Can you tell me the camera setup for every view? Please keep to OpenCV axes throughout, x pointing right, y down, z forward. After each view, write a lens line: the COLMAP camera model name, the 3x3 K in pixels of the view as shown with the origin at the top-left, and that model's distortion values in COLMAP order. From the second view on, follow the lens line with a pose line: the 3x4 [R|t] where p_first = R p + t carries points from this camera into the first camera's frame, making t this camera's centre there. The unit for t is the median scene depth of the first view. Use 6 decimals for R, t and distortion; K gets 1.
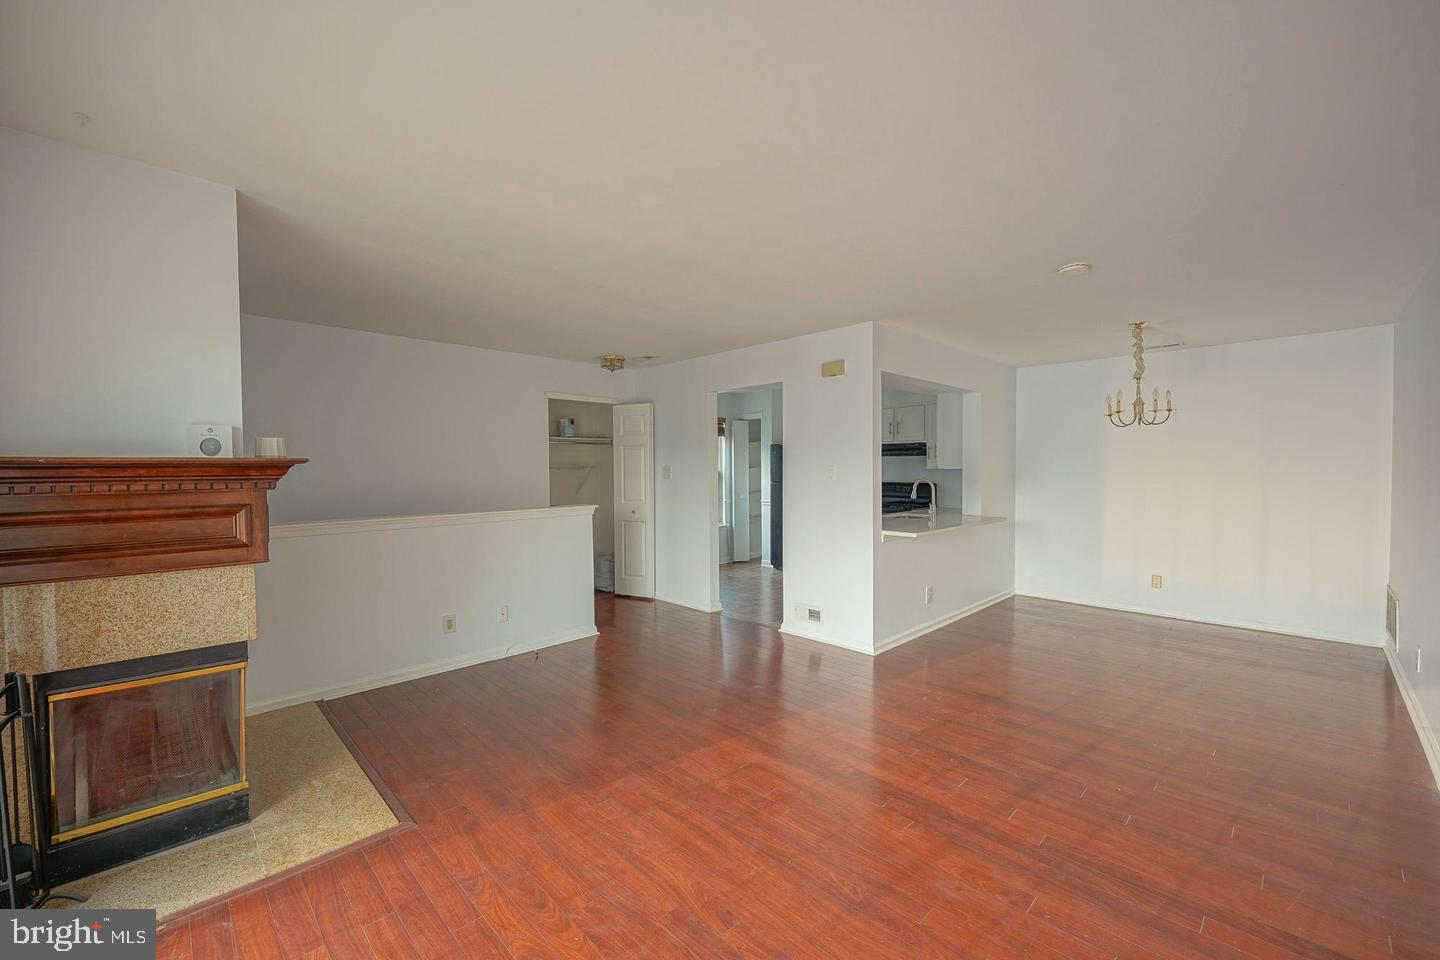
lens RADIAL K [[578.2, 0, 724.9], [0, 578.2, 485.1], [0, 0, 1]] dist [0.001060, 0.000051]
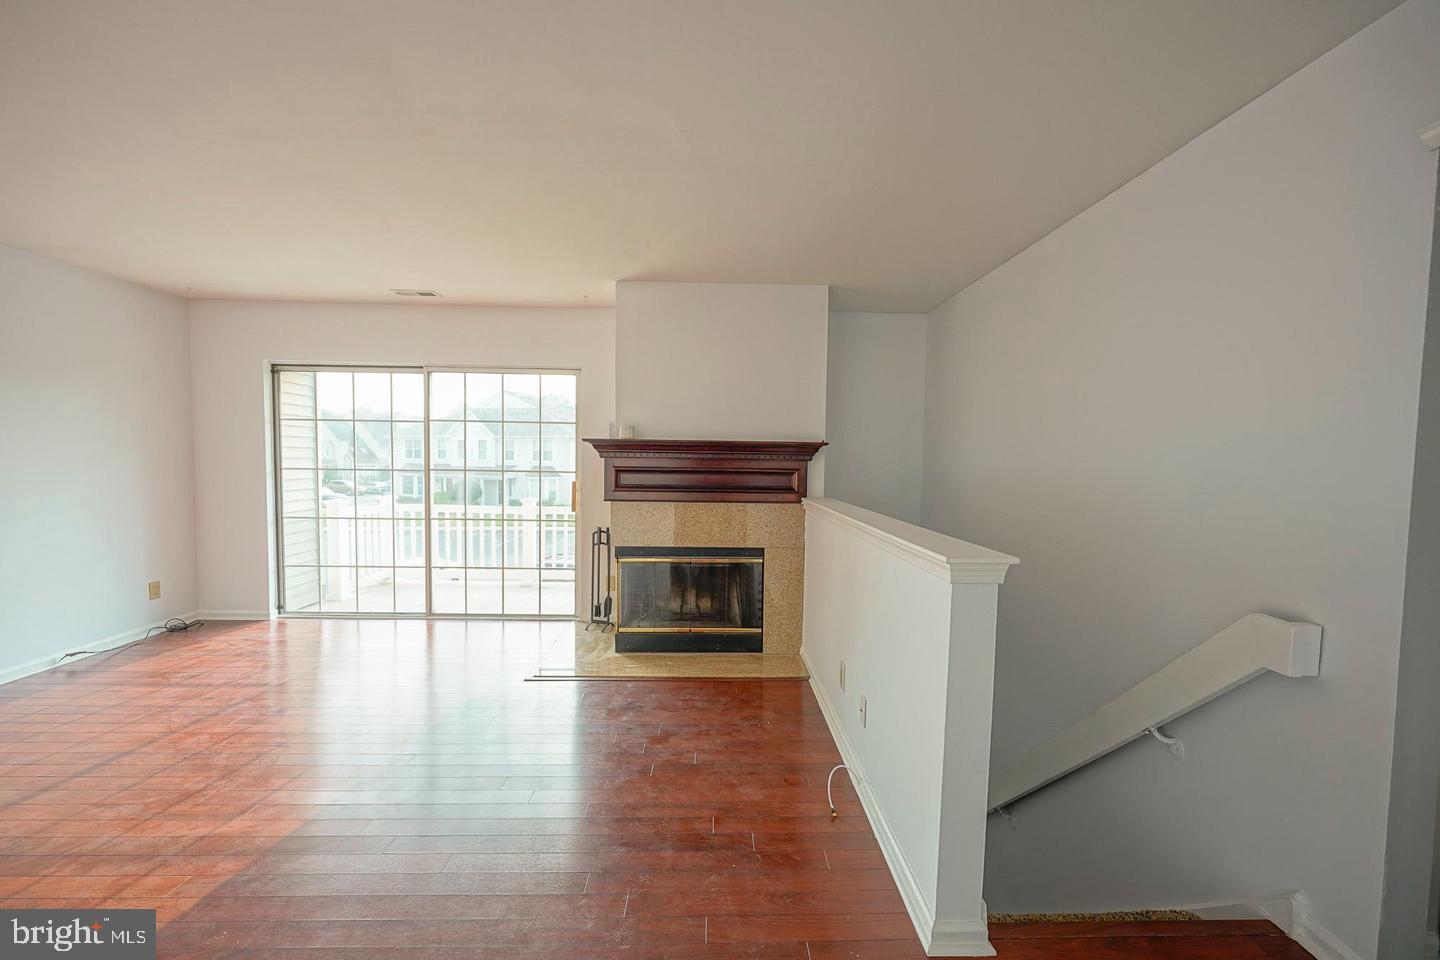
lens RADIAL K [[578.2, 0, 724.9], [0, 578.2, 485.1], [0, 0, 1]] dist [0.001060, 0.000051]
pose [[-0.688493, 0.033761, -0.724457, 0.072731], [-0.031597, 0.996571, 0.076471, -0.021674], [0.724555, 0.075541, -0.685065, 0.972934]]
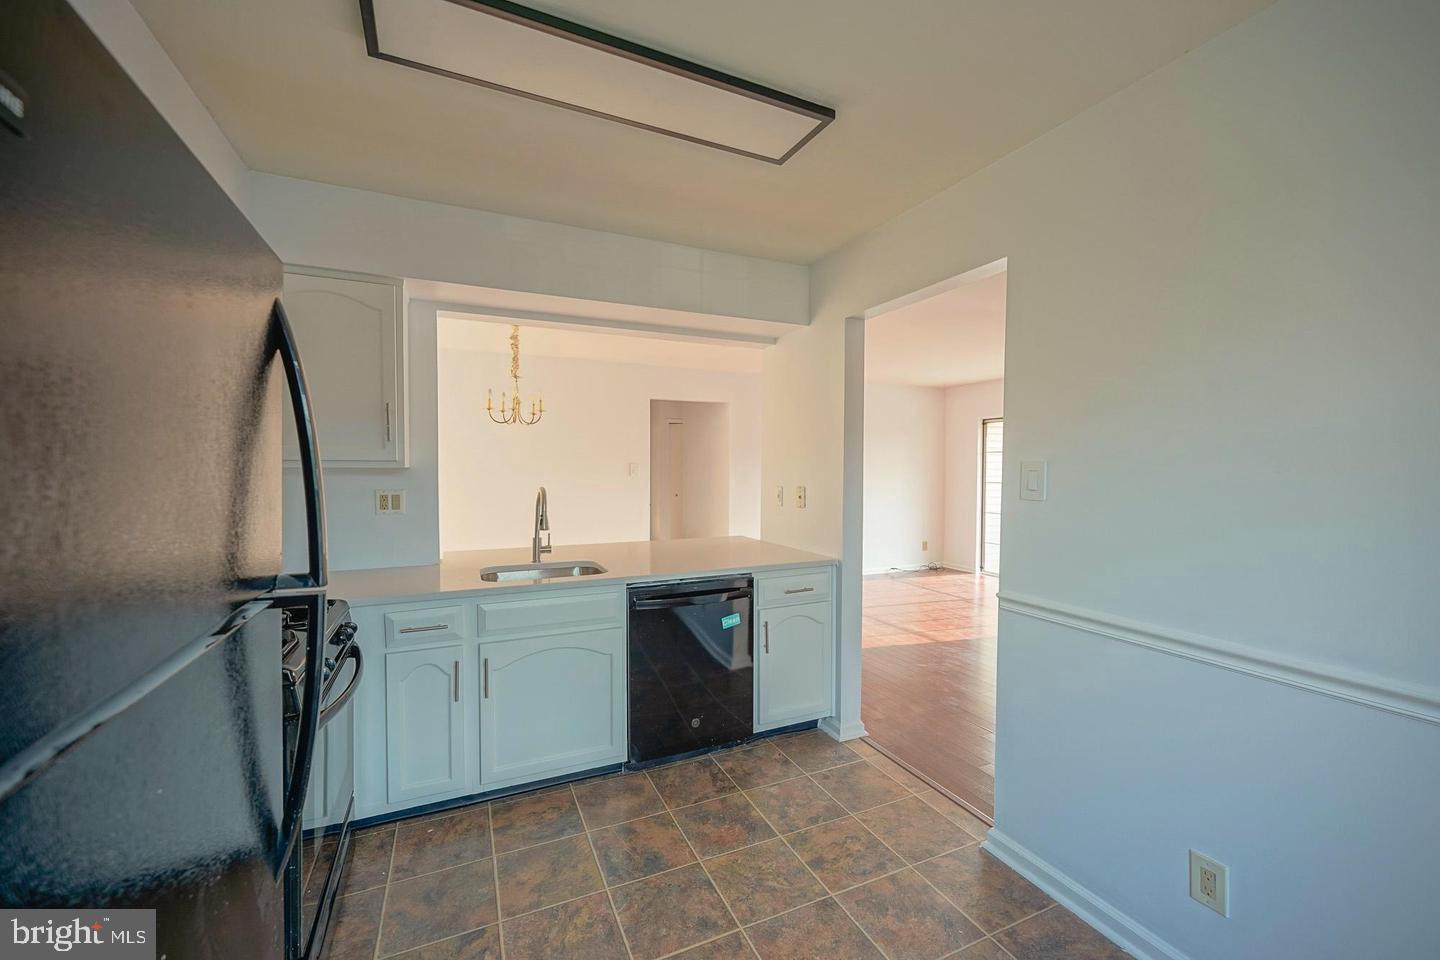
lens RADIAL K [[578.9, 0, 726.4], [0, 578.9, 483.3], [0, 0, 1]] dist [0.000370, 0.000133]
pose [[-0.943353, -0.007101, 0.331714, 0.031299], [0.011617, 0.998451, 0.054412, -0.040134], [-0.331587, 0.055183, -0.941809, 1.418819]]
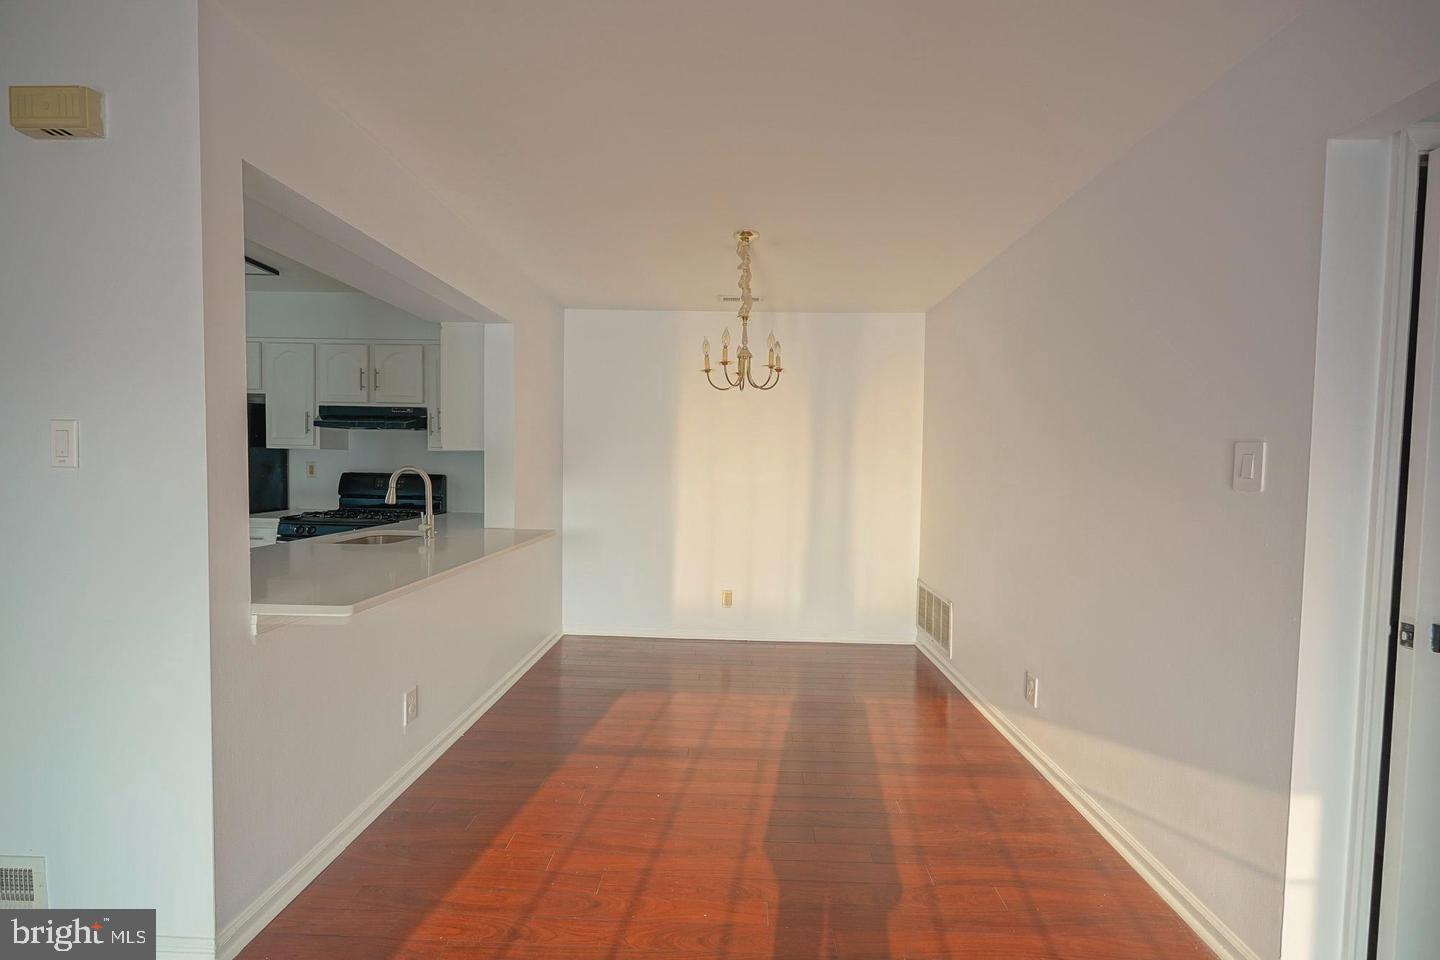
lens RADIAL K [[578.2, 0, 724.9], [0, 578.2, 485.1], [0, 0, 1]] dist [0.001060, 0.000051]
pose [[0.721908, -0.008087, 0.691942, 0.184851], [-0.001709, 0.999908, 0.013469, -0.001253], [-0.691987, -0.010905, 0.721828, 0.415125]]
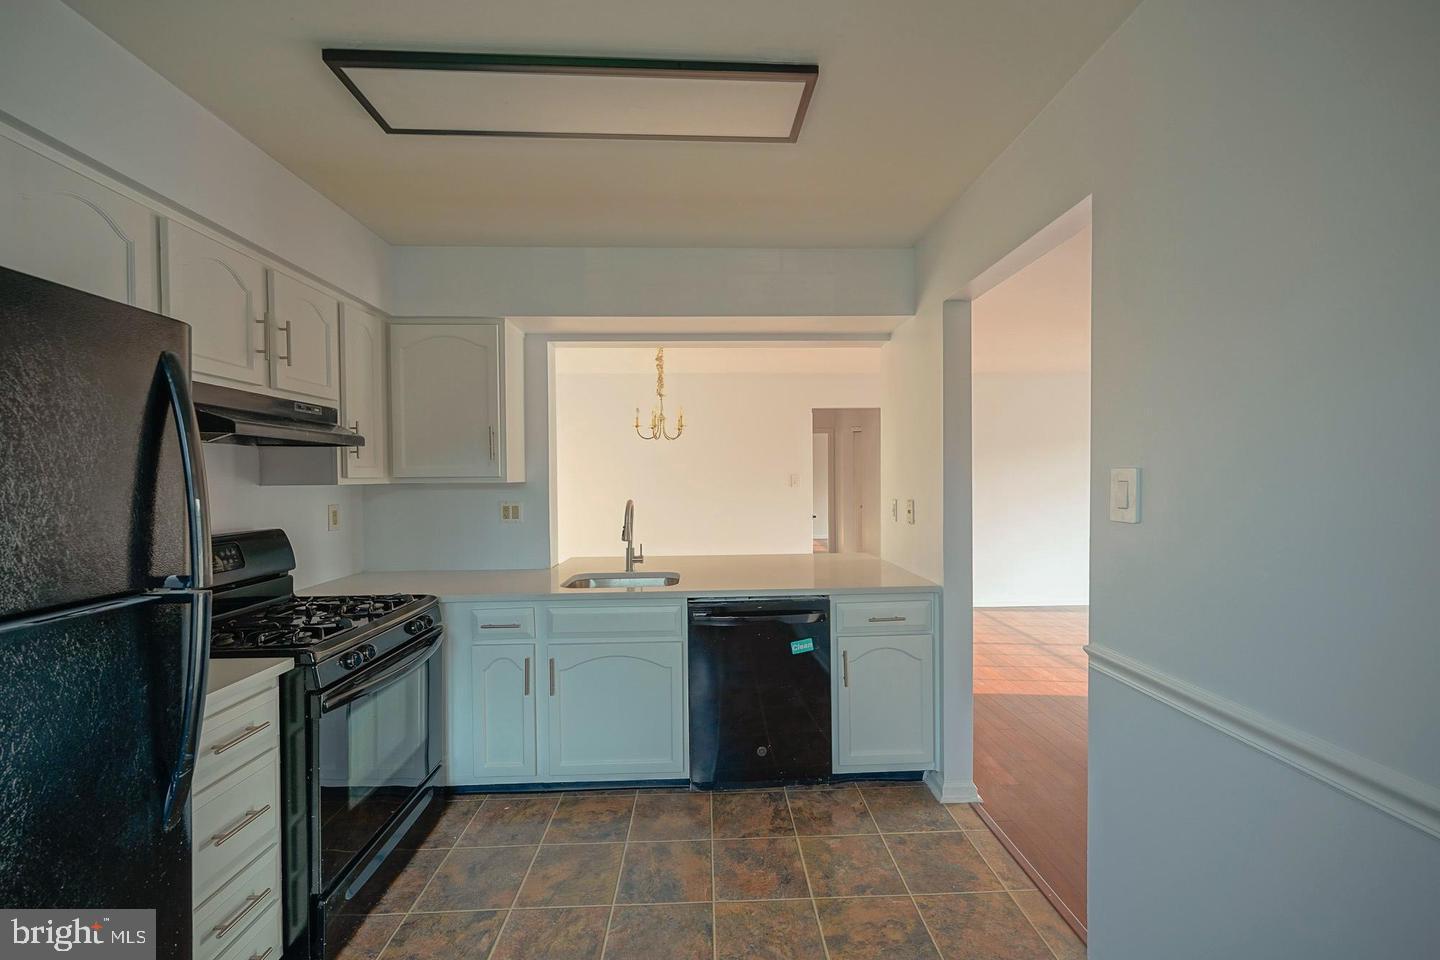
lens RADIAL K [[578.1, 0, 727.2], [0, 578.1, 485.9], [0, 0, 1]] dist [-0.000923, -0.000114]
pose [[-0.742482, 0.002116, 0.669862, -0.067430], [0.032303, 0.998945, 0.032649, -0.038220], [-0.669087, 0.045880, -0.741767, 1.329908]]
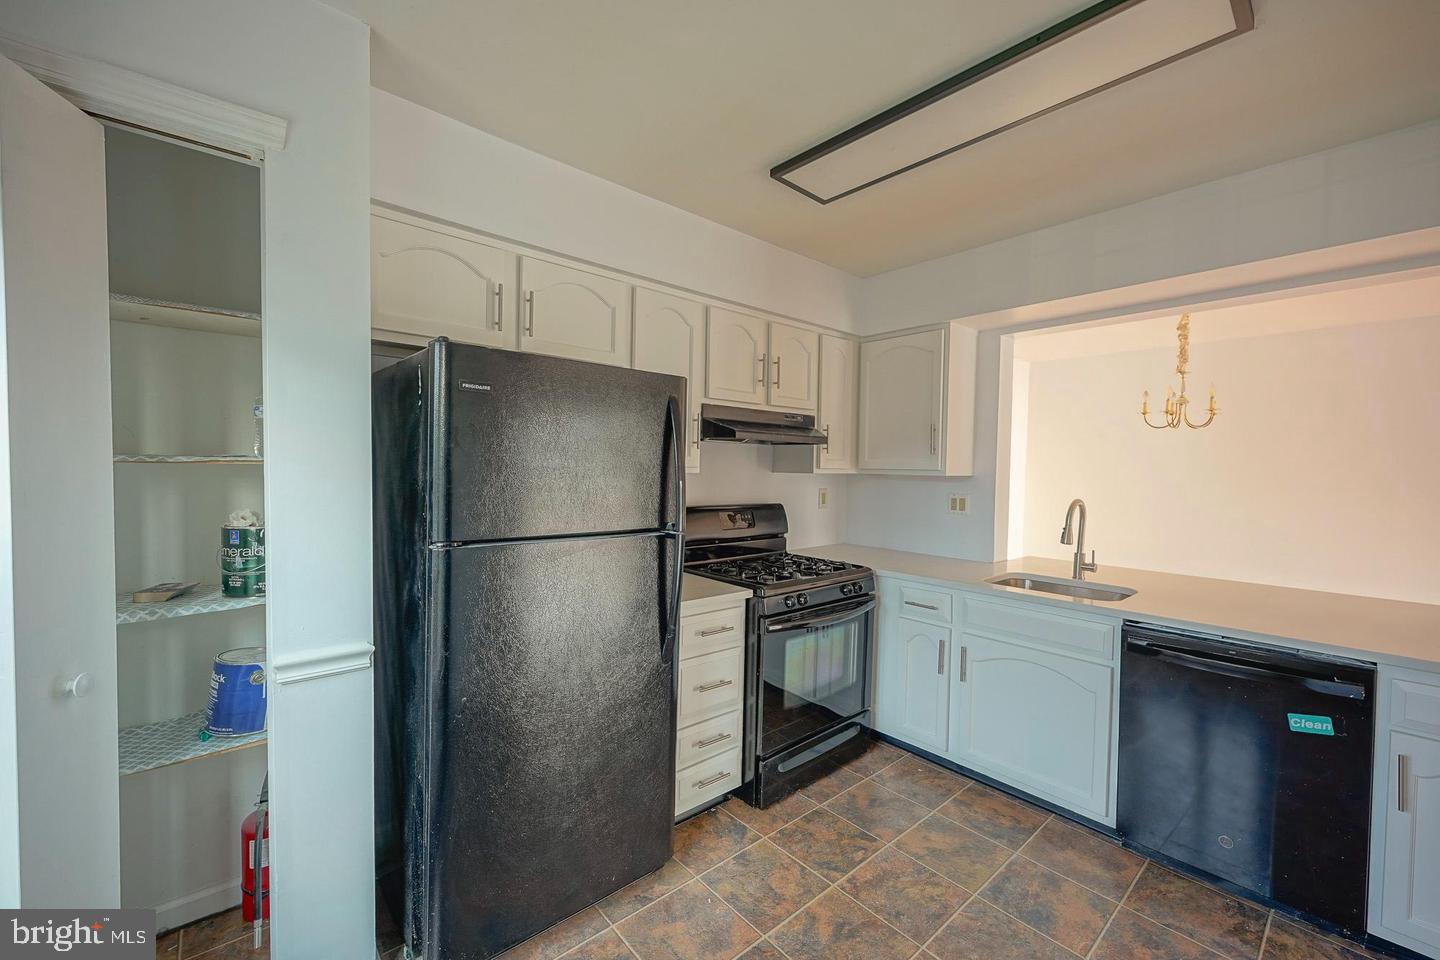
lens RADIAL K [[578.2, 0, 724.9], [0, 578.2, 485.1], [0, 0, 1]] dist [0.001060, 0.000051]
pose [[0.055544, -0.025983, 0.998118, -0.136132], [0.011815, 0.999608, 0.025364, -0.038346], [-0.998386, 0.010384, 0.055829, 1.262023]]
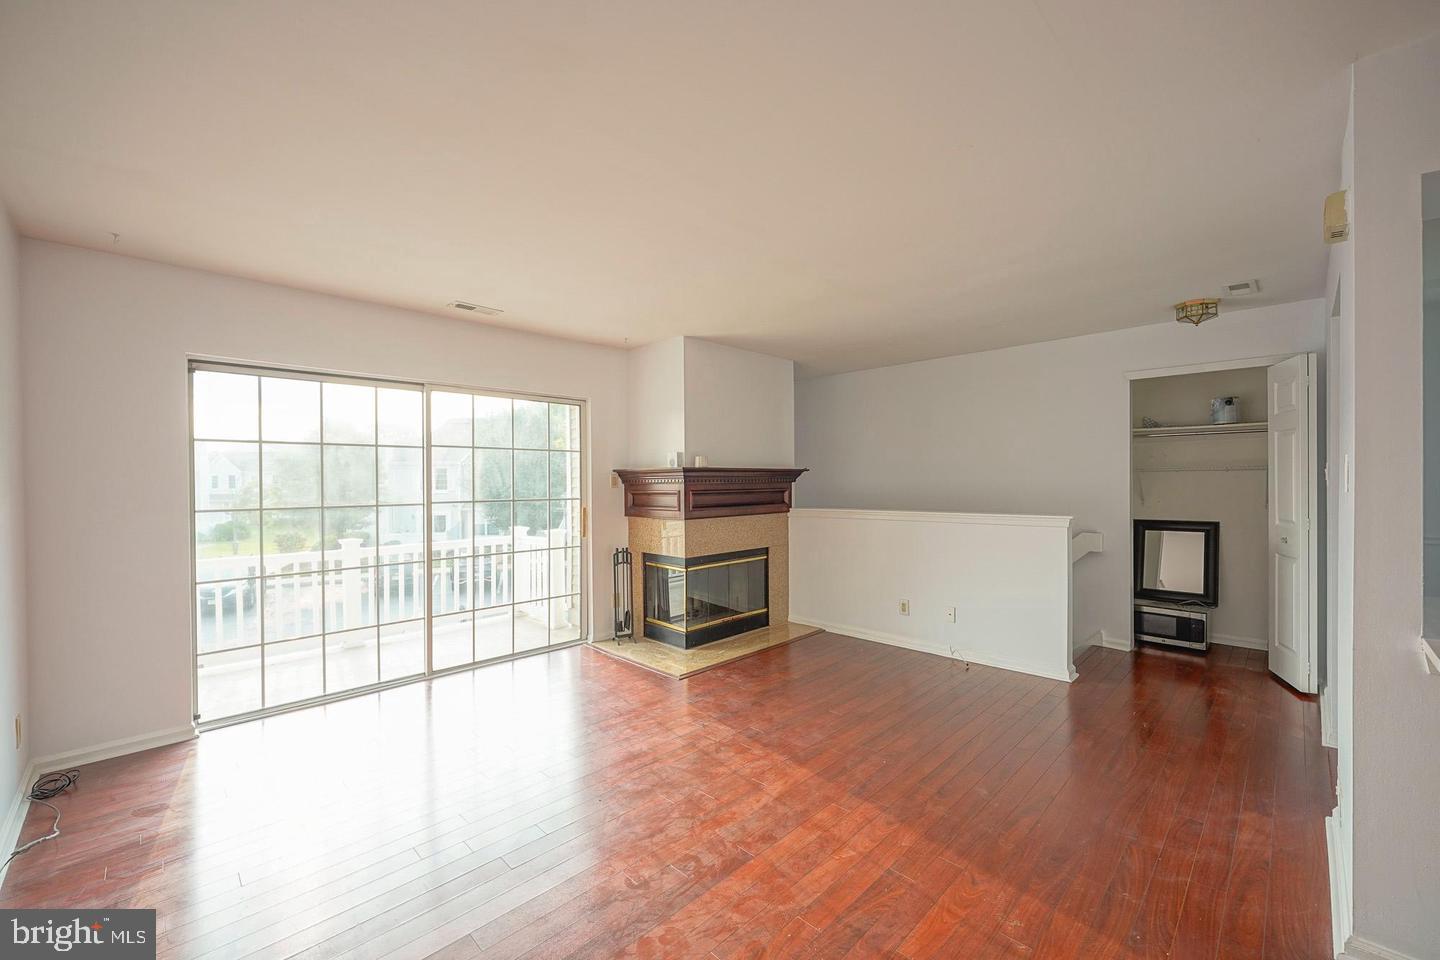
lens RADIAL K [[578.2, 0, 724.9], [0, 578.2, 485.1], [0, 0, 1]] dist [0.001060, 0.000051]
pose [[0.007369, 0.013044, -0.999888, 0.478127], [-0.022481, 0.999664, 0.012876, -0.006026], [0.999720, 0.022384, 0.007660, 0.454588]]
